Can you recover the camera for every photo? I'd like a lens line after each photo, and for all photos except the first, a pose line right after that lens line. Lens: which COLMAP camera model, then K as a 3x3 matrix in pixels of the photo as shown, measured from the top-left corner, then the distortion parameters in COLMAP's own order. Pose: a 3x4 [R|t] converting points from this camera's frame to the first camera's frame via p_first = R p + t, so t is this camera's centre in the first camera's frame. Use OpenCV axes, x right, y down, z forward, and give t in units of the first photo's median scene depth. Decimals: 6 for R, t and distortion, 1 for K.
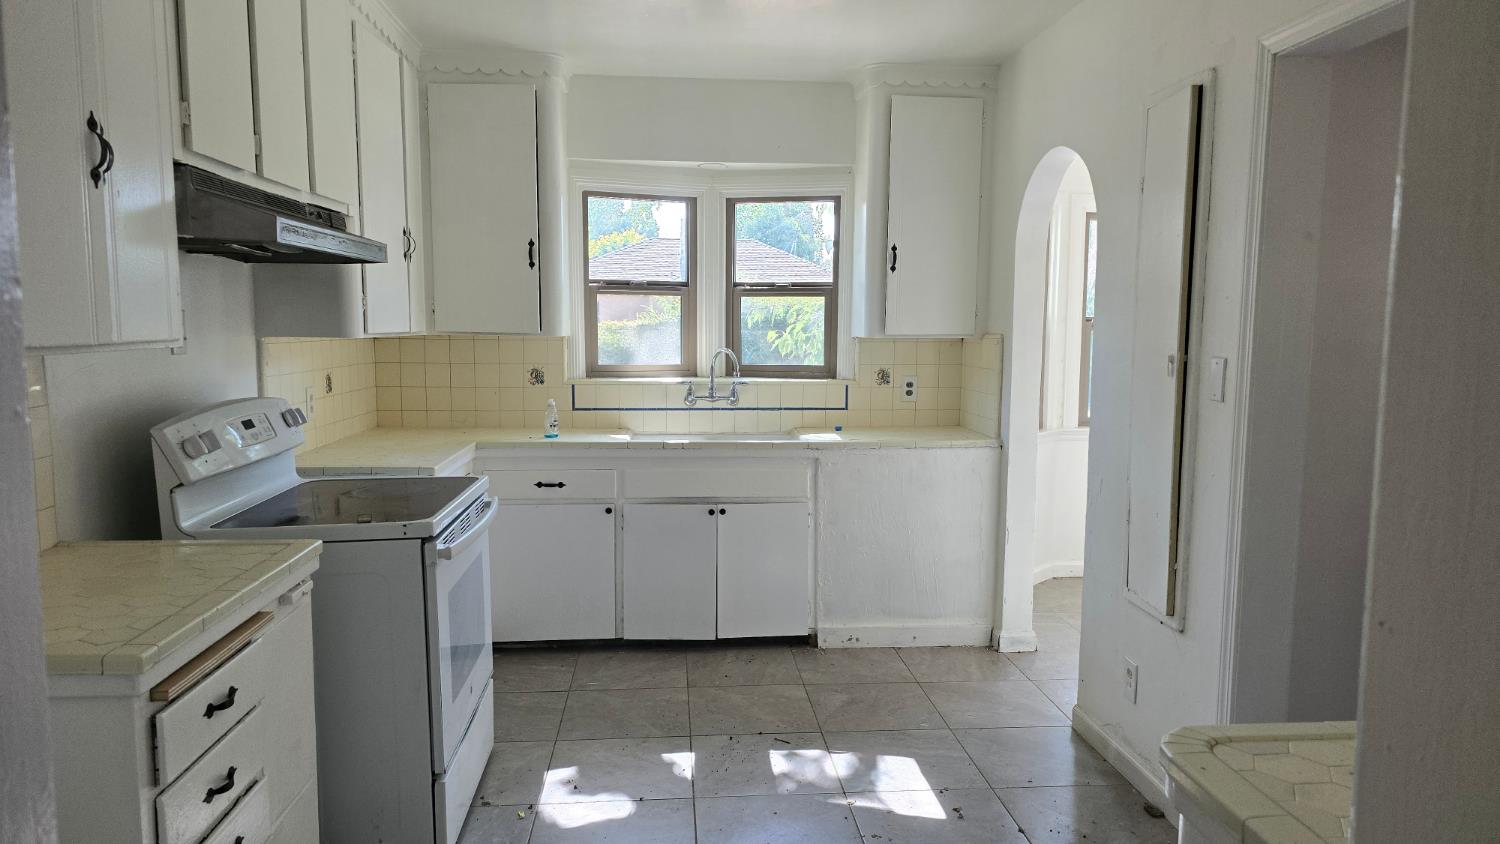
lens RADIAL K [[1034.3, 0, 750.5], [0, 1034.3, 426.8], [0, 0, 1]] dist [0.007280, -0.000539]
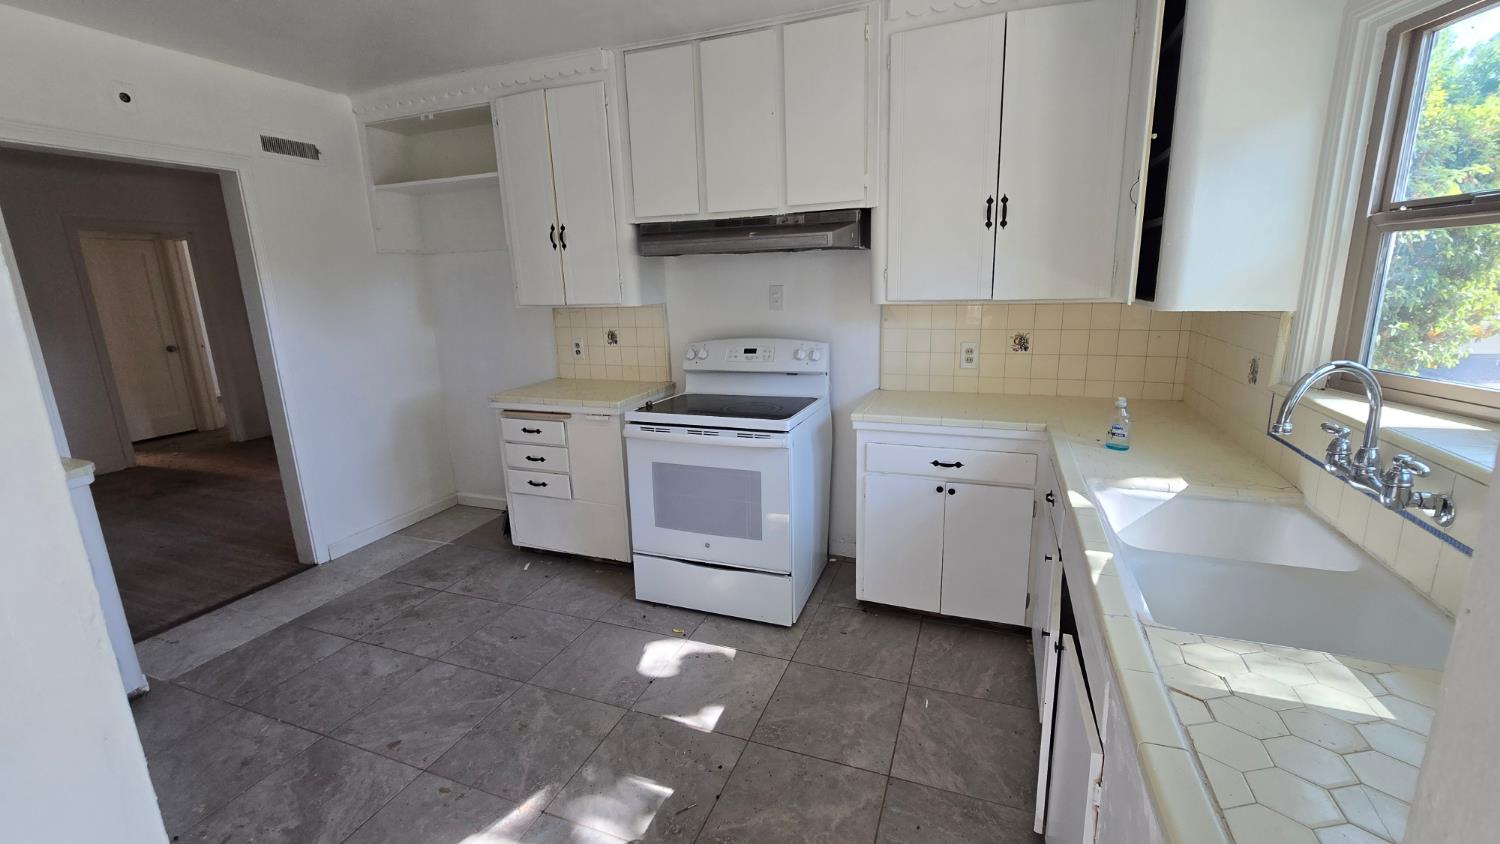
lens RADIAL K [[619.6, 0, 756.1], [0, 619.6, 416.8], [0, 0, 1]] dist [-0.036211, -0.000112]
pose [[-0.424073, 0.212934, -0.880240, 0.339614], [-0.077407, 0.959886, 0.269493, -0.128931], [0.902314, 0.182421, -0.390579, 1.066198]]
